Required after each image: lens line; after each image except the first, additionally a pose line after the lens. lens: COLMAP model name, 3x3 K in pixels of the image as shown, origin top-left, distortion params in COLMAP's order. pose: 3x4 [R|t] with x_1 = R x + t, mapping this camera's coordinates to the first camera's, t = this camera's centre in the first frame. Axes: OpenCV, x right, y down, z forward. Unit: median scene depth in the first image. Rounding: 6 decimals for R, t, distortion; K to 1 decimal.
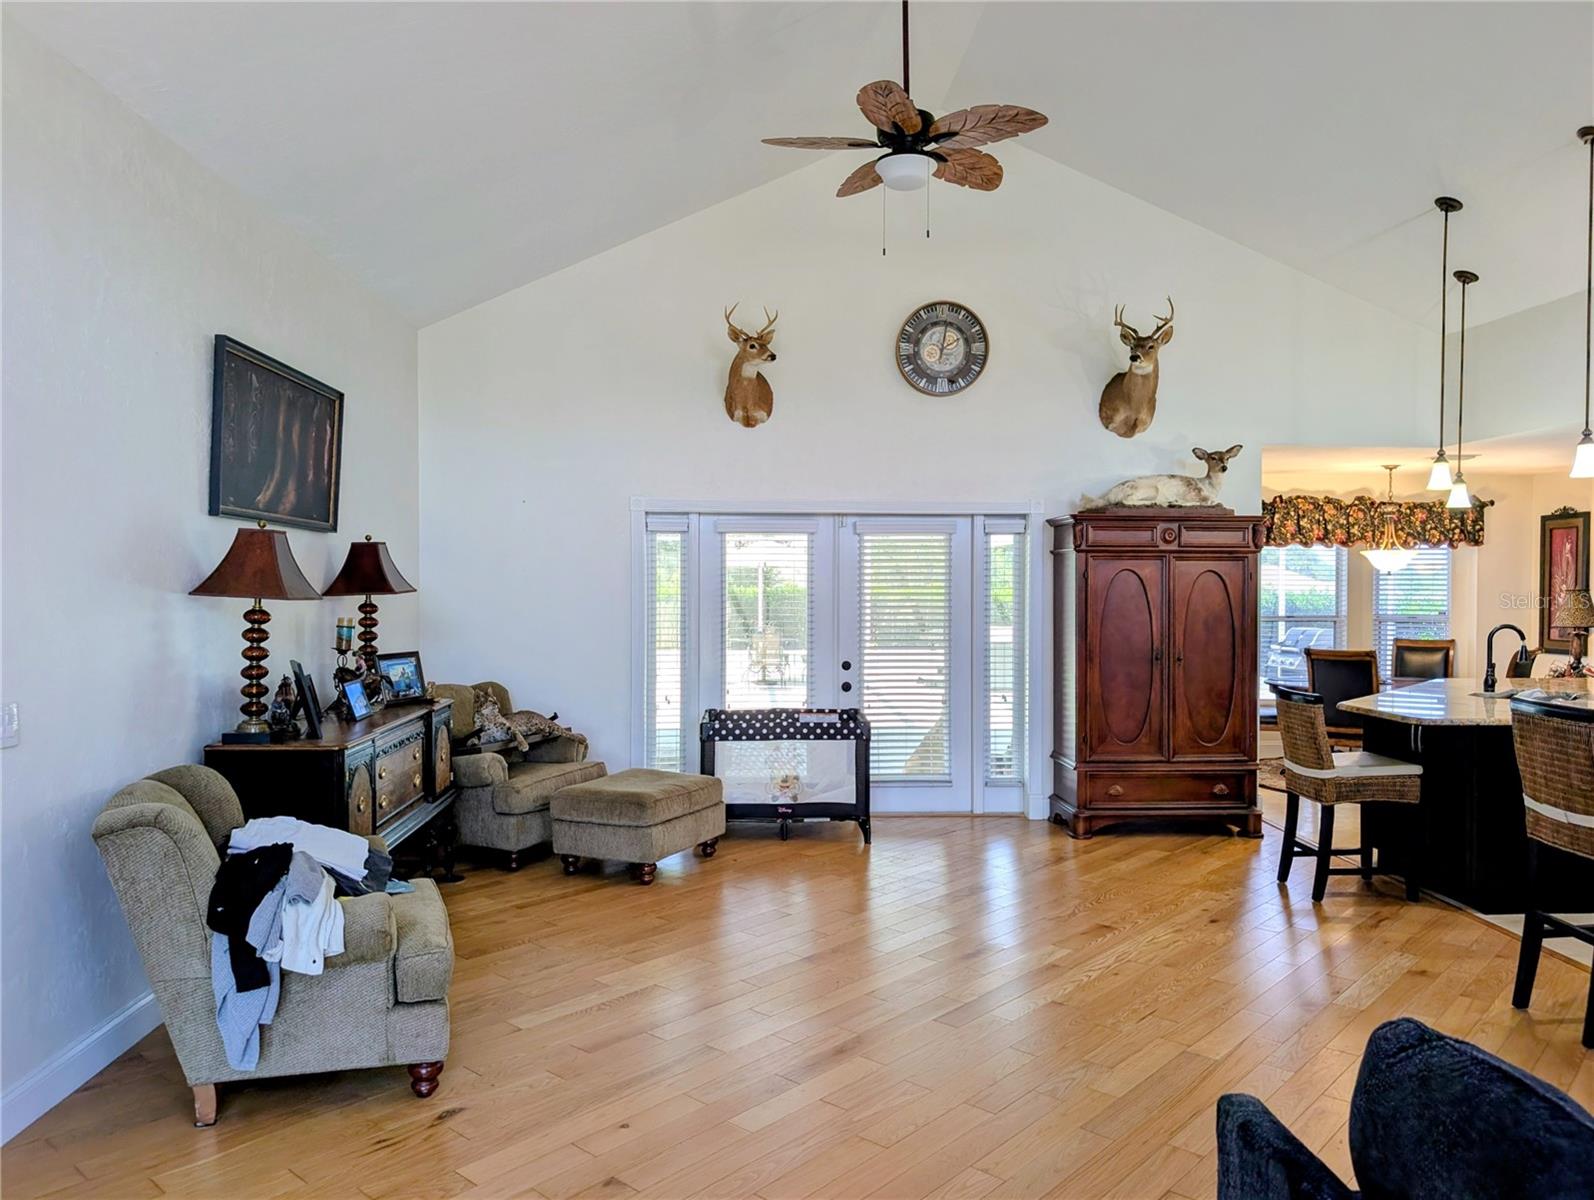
lens RADIAL K [[1146.6, 0, 798.5], [0, 1146.6, 599.1], [0, 0, 1]] dist [0.013861, -0.010042]
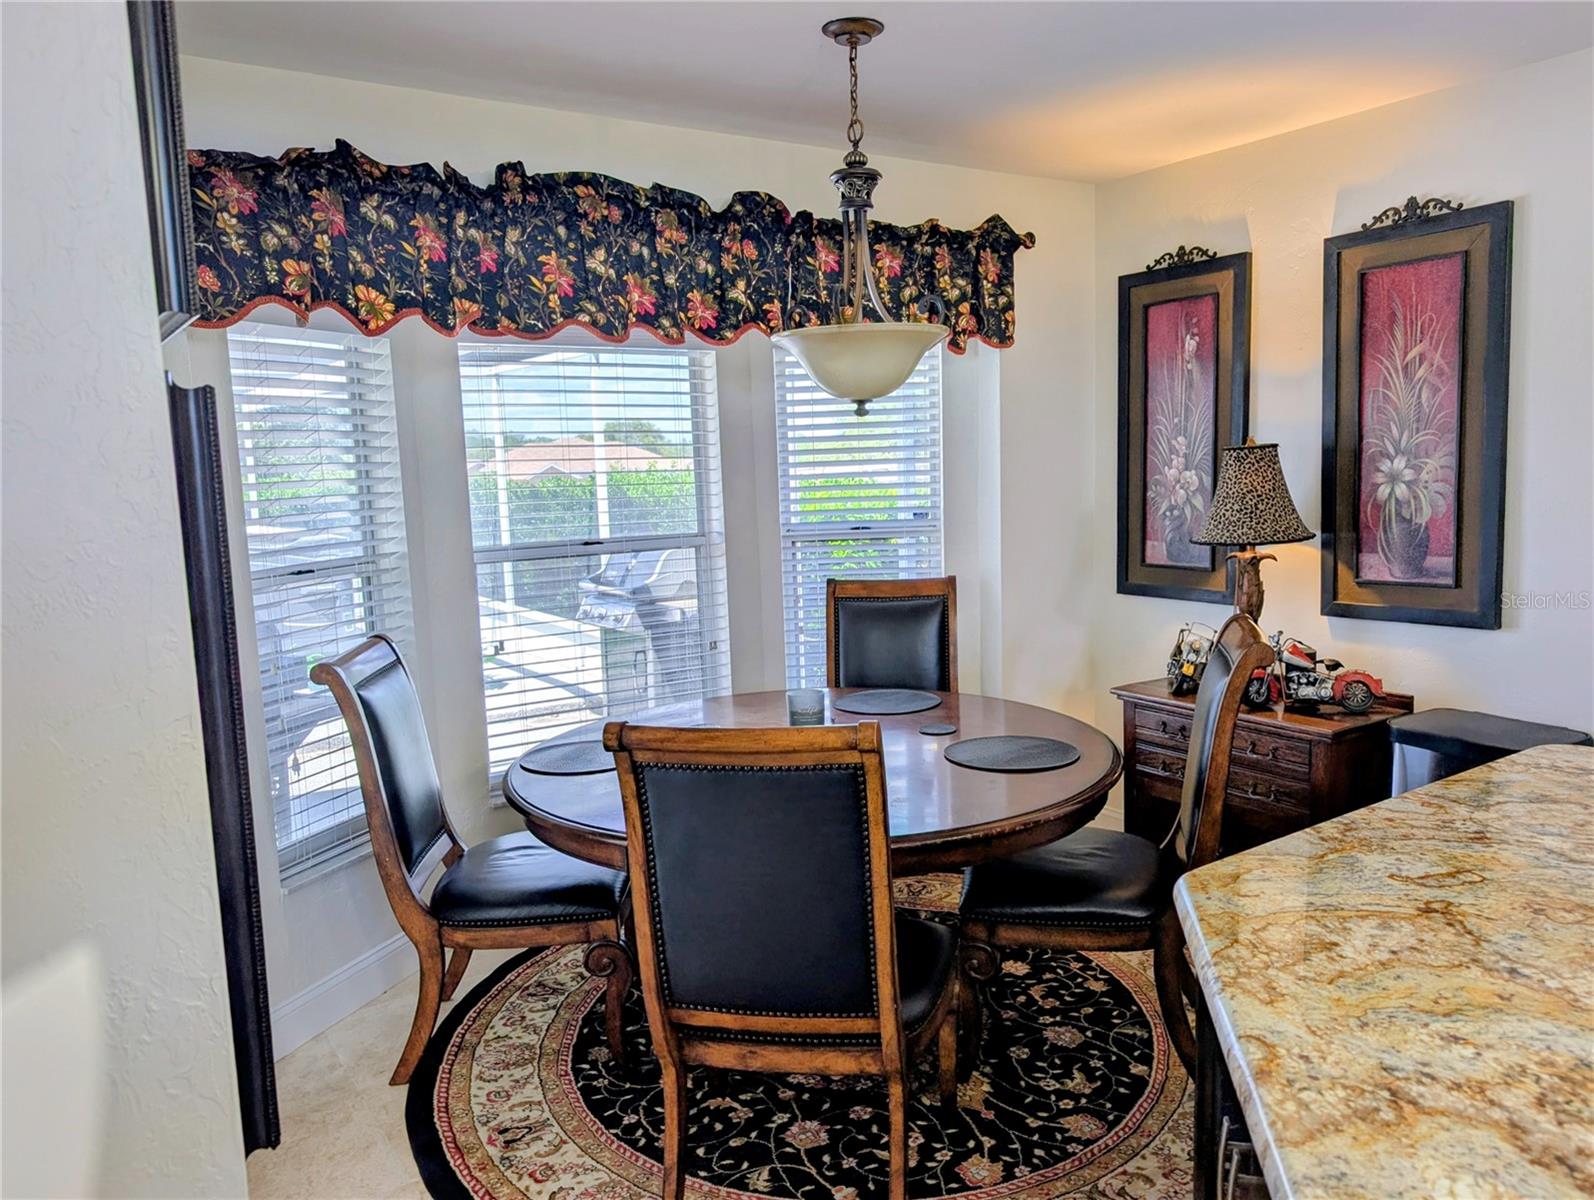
lens RADIAL K [[1183.9, 0, 838.3], [0, 1183.9, 594.4], [0, 0, 1]] dist [0.046286, -0.000761]
pose [[0.838728, -0.095550, 0.536102, 0.322705], [0.042275, 0.992939, 0.110834, -0.008674], [-0.542907, -0.070296, 0.836845, 0.708600]]
